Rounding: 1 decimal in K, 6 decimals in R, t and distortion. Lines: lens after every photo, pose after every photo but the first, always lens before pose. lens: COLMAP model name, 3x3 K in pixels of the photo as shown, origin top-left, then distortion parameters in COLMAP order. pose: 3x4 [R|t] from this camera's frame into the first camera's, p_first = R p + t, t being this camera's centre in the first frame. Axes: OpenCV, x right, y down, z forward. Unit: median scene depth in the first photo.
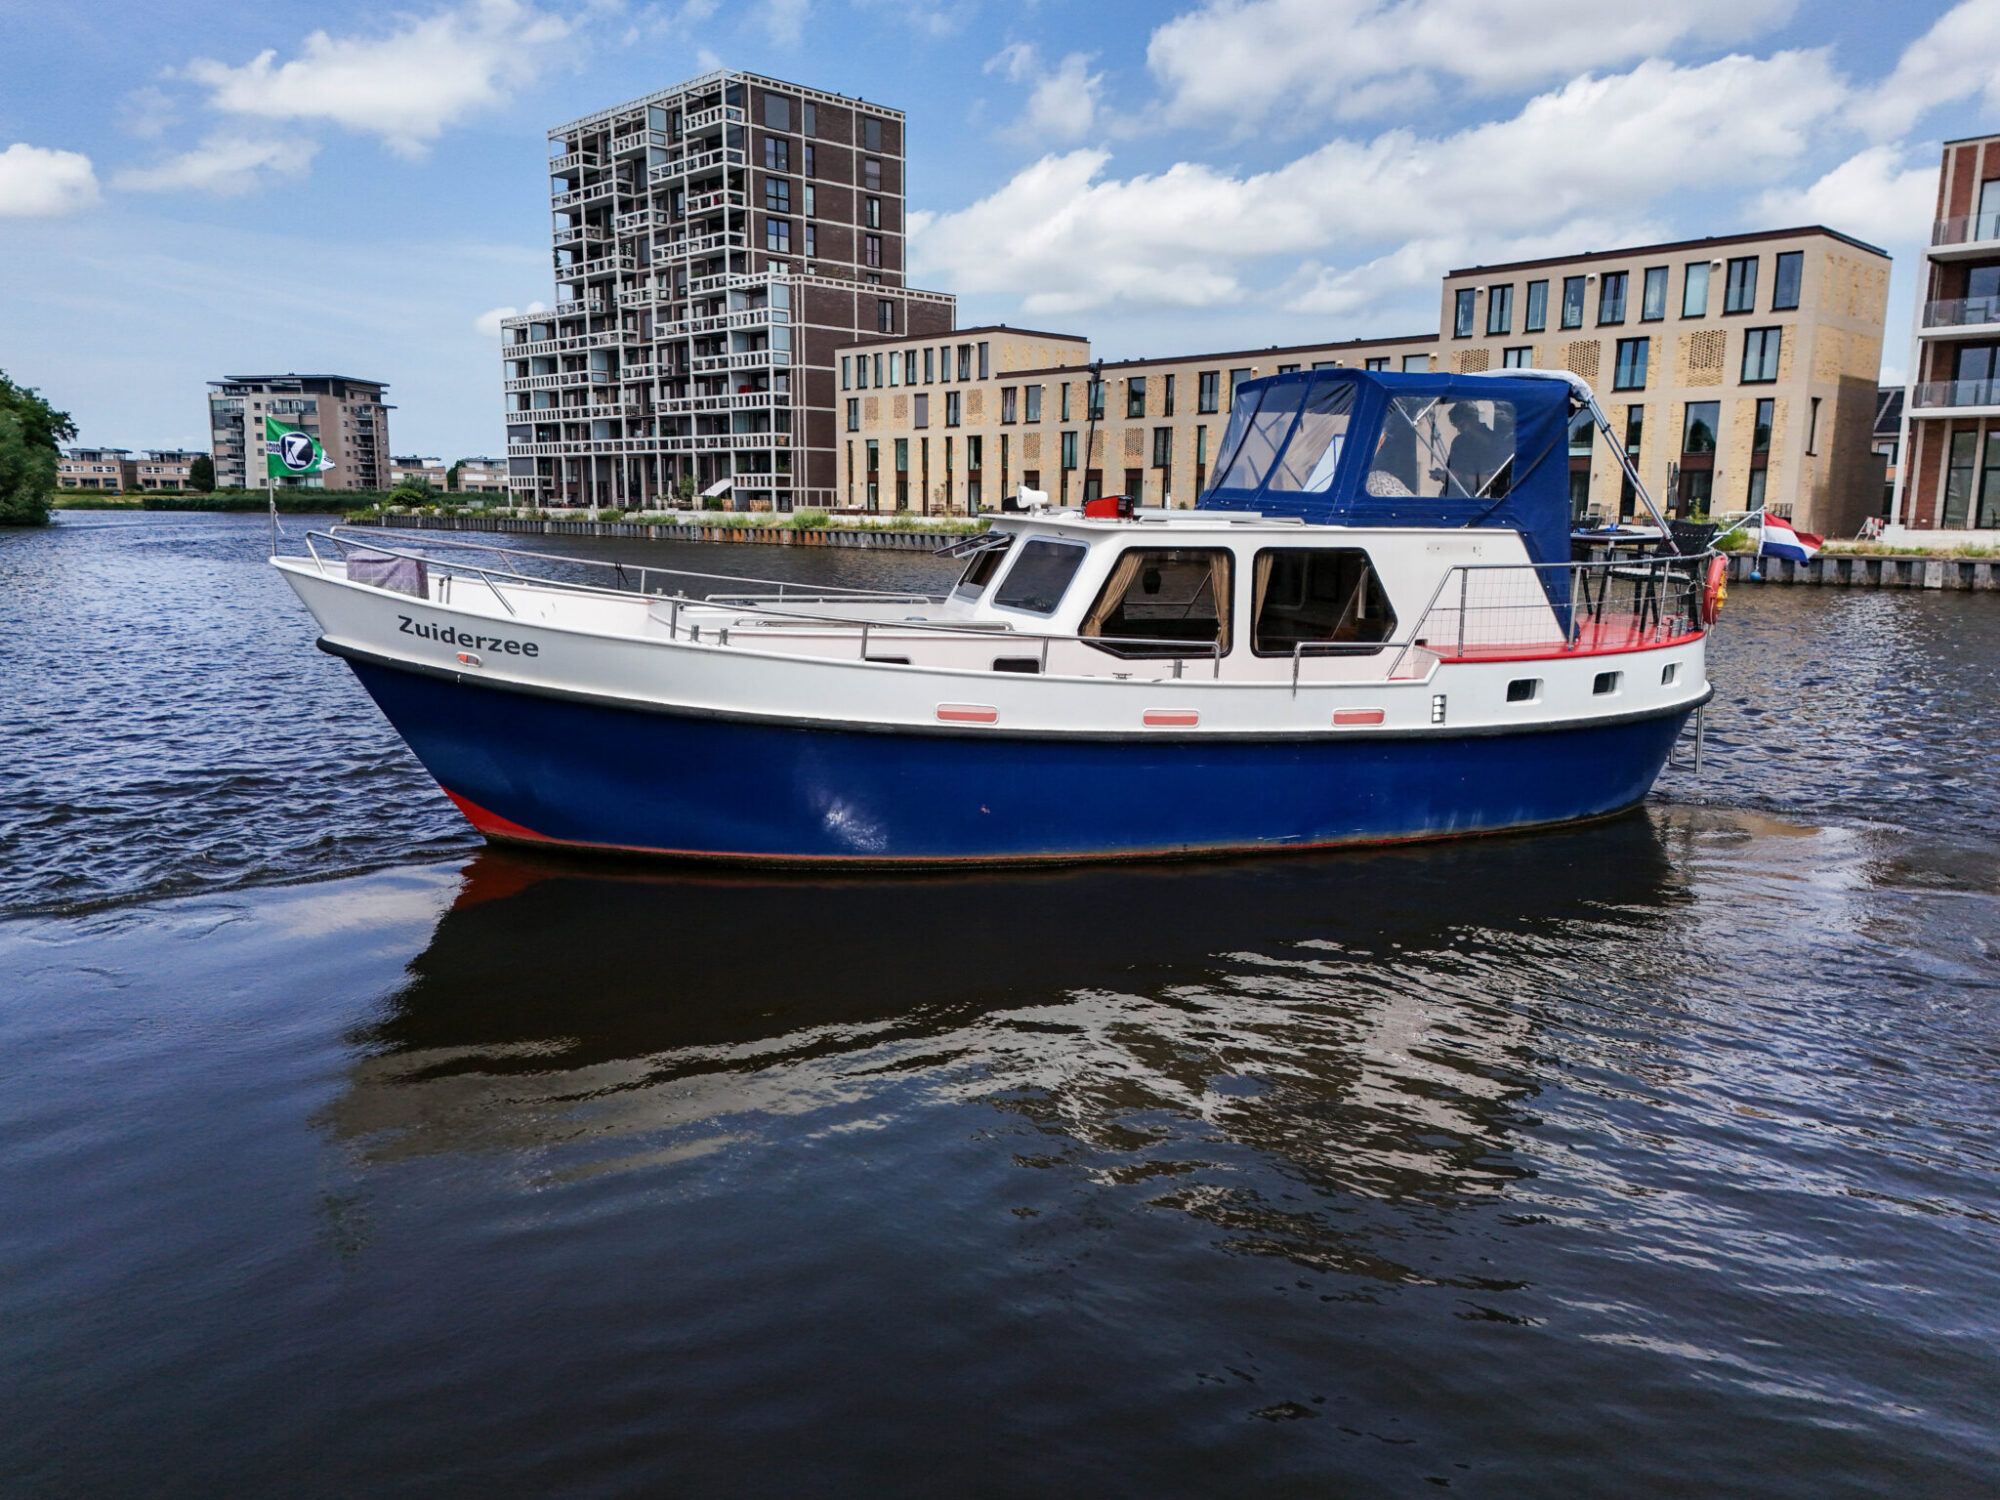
lens RADIAL K [[1474.7, 0, 999.8], [0, 1474.7, 755.6], [0, 0, 1]] dist [0.077677, -0.071647]
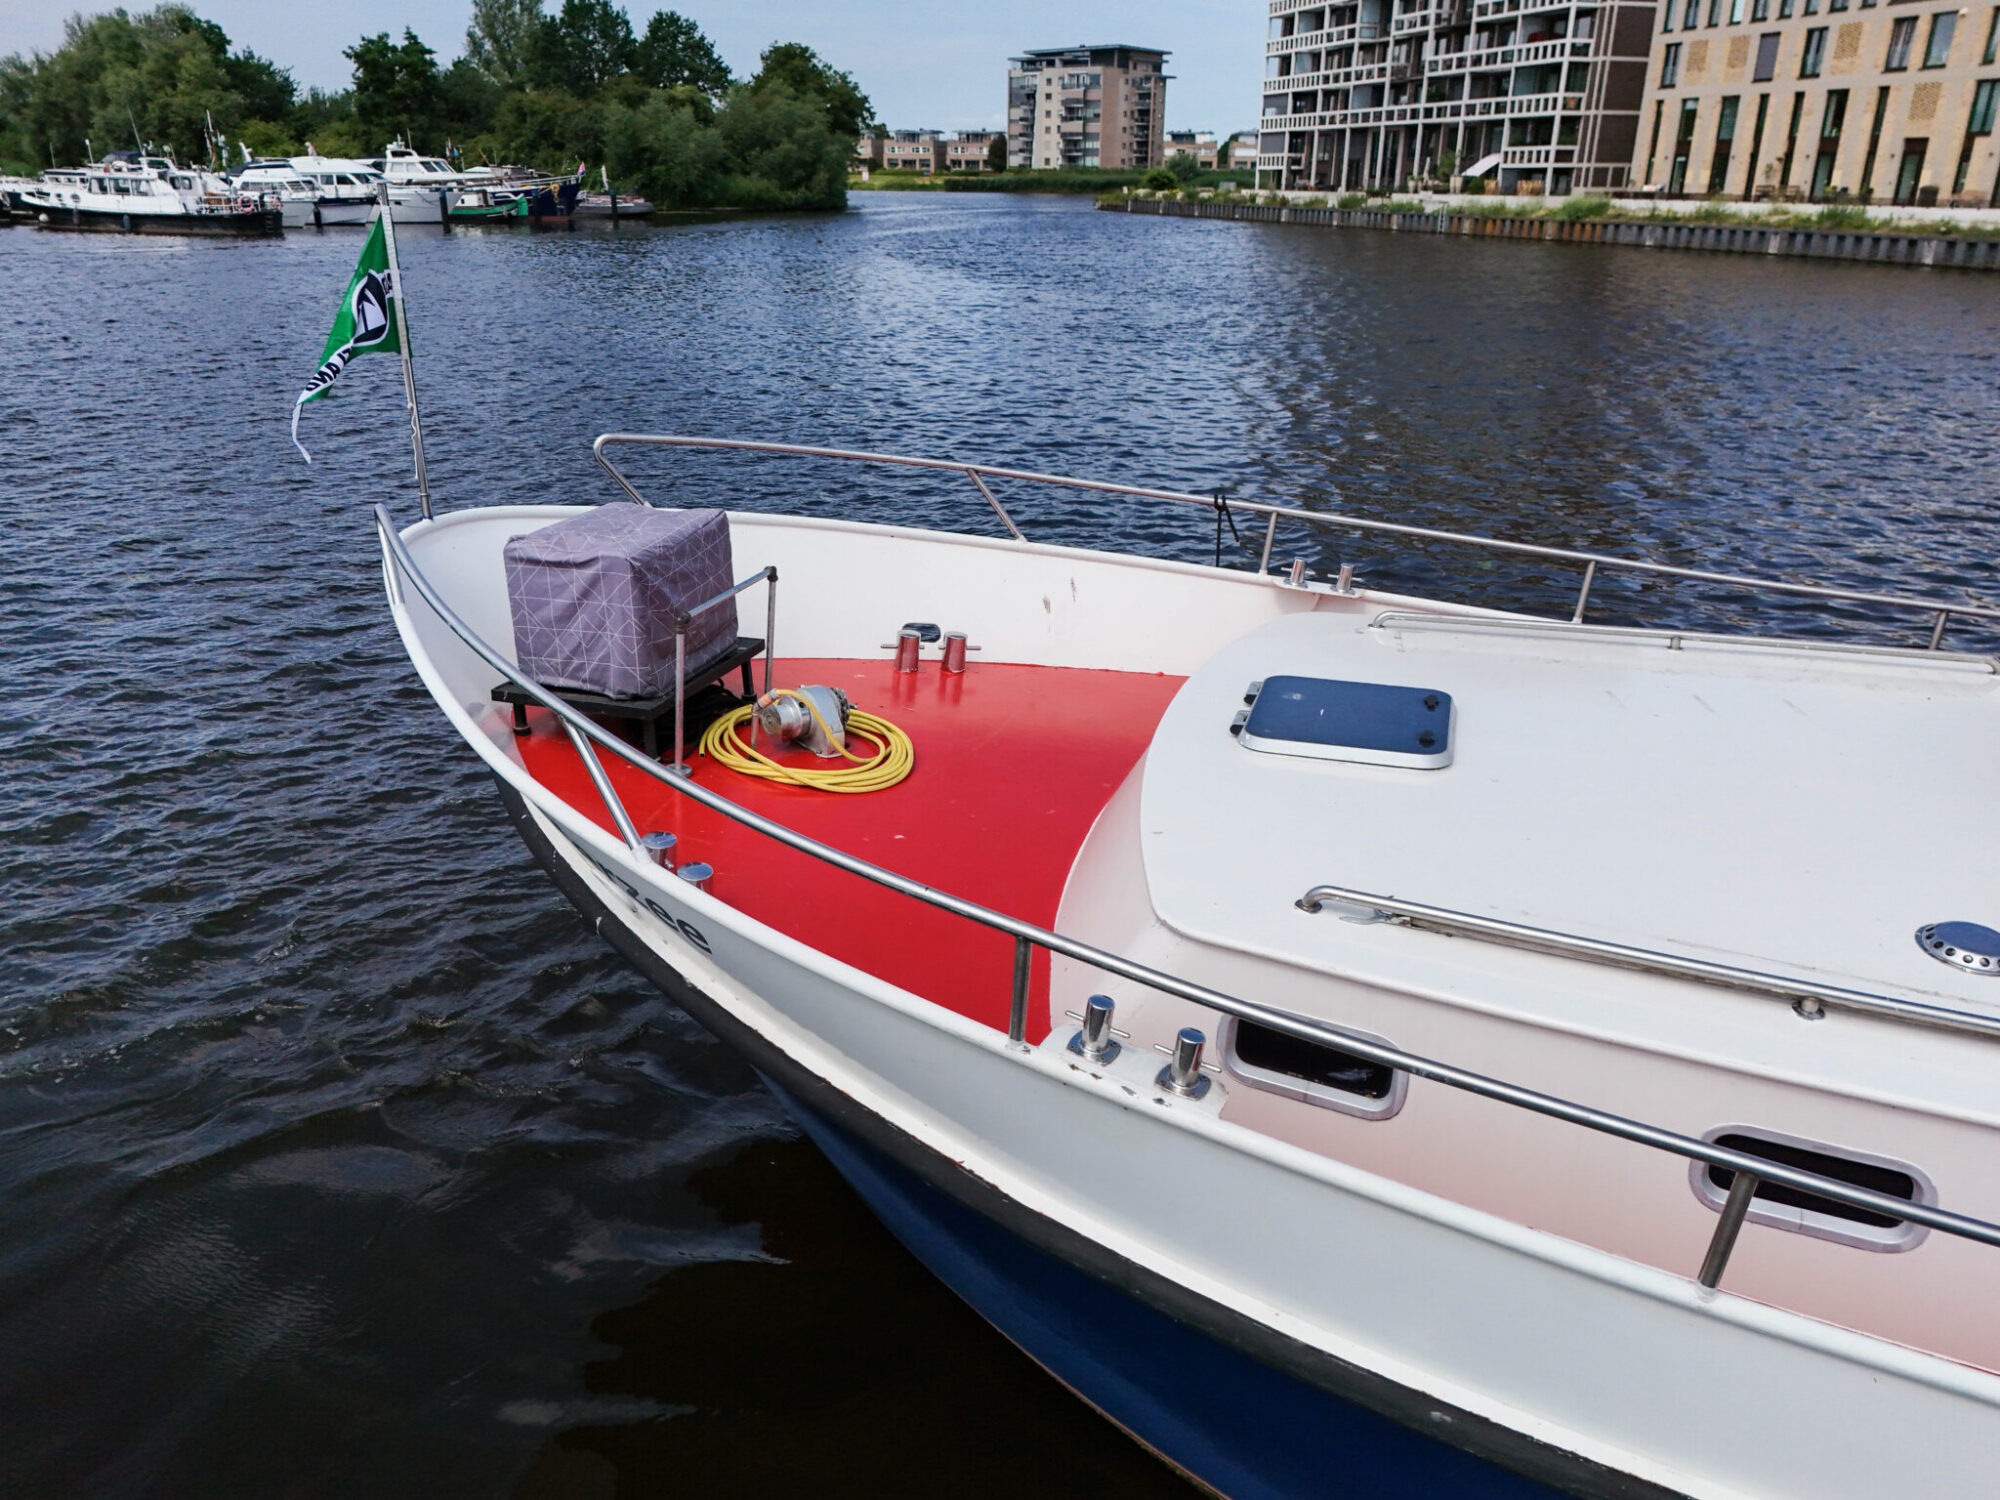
lens RADIAL K [[1474.7, 0, 999.8], [0, 1474.7, 755.6], [0, 0, 1]] dist [0.077677, -0.071647]
pose [[0.881469, 0.170865, -0.440248, 0.001712], [-0.079276, 0.972559, 0.218733, -0.017656], [0.465541, -0.157905, 0.870826, 0.070942]]
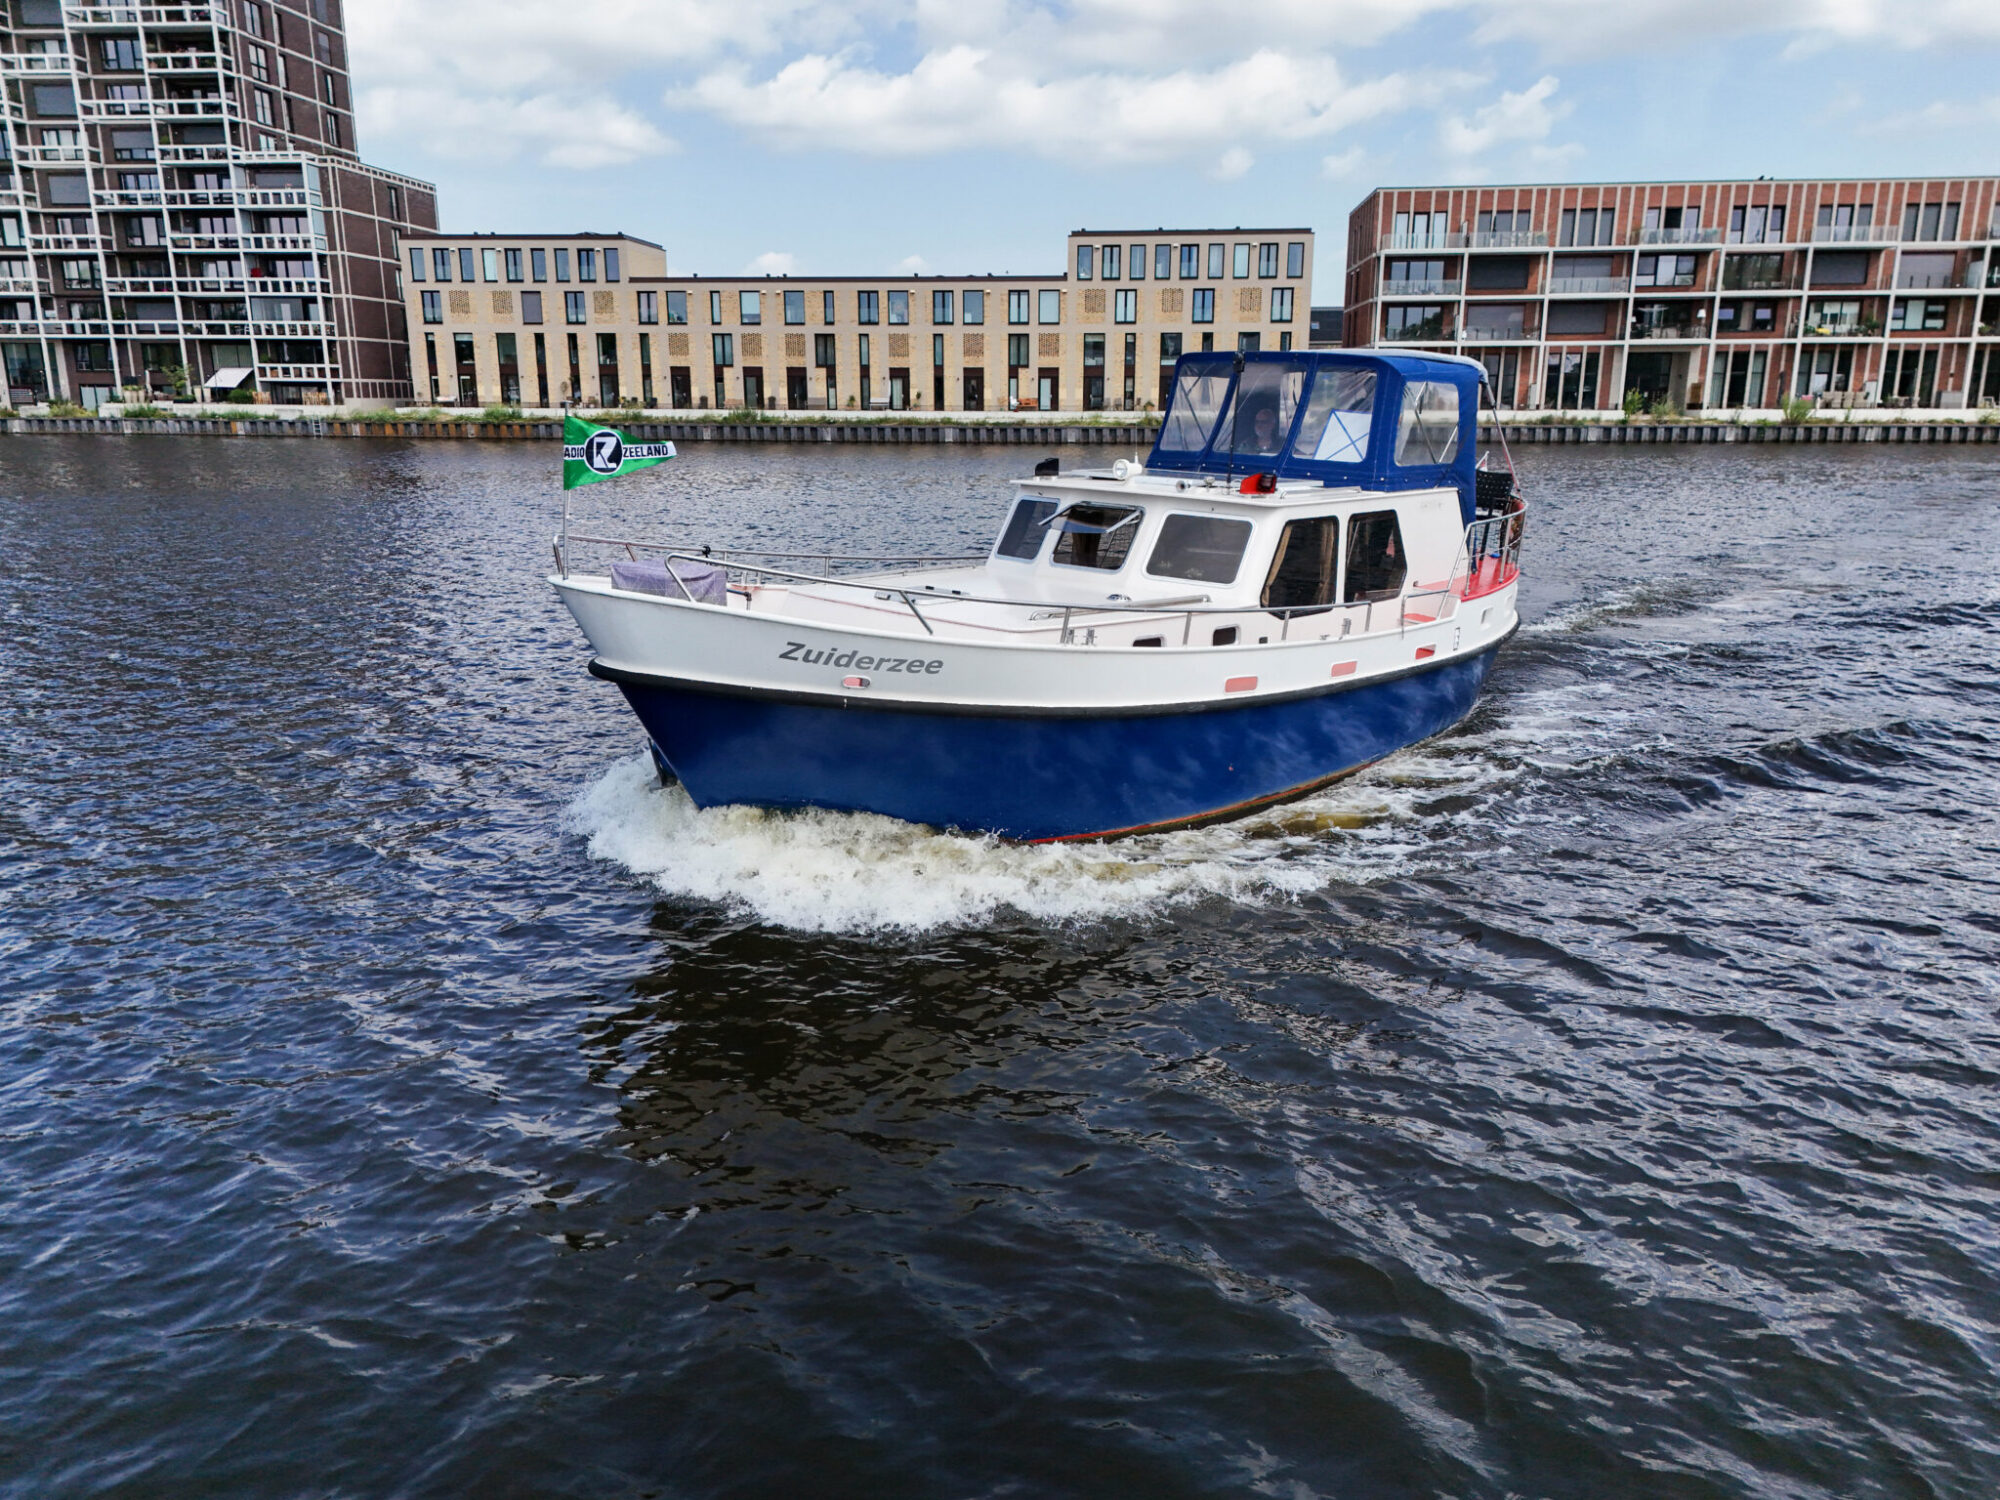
lens RADIAL K [[1475.0, 0, 1002.1], [0, 1475.0, 758.8], [0, 0, 1]] dist [0.060740, -0.050444]
pose [[0.760221, -0.163185, 0.628836, -0.468767], [0.113159, 0.986404, 0.119173, -0.002356], [-0.639734, -0.019440, 0.768351, -0.038171]]
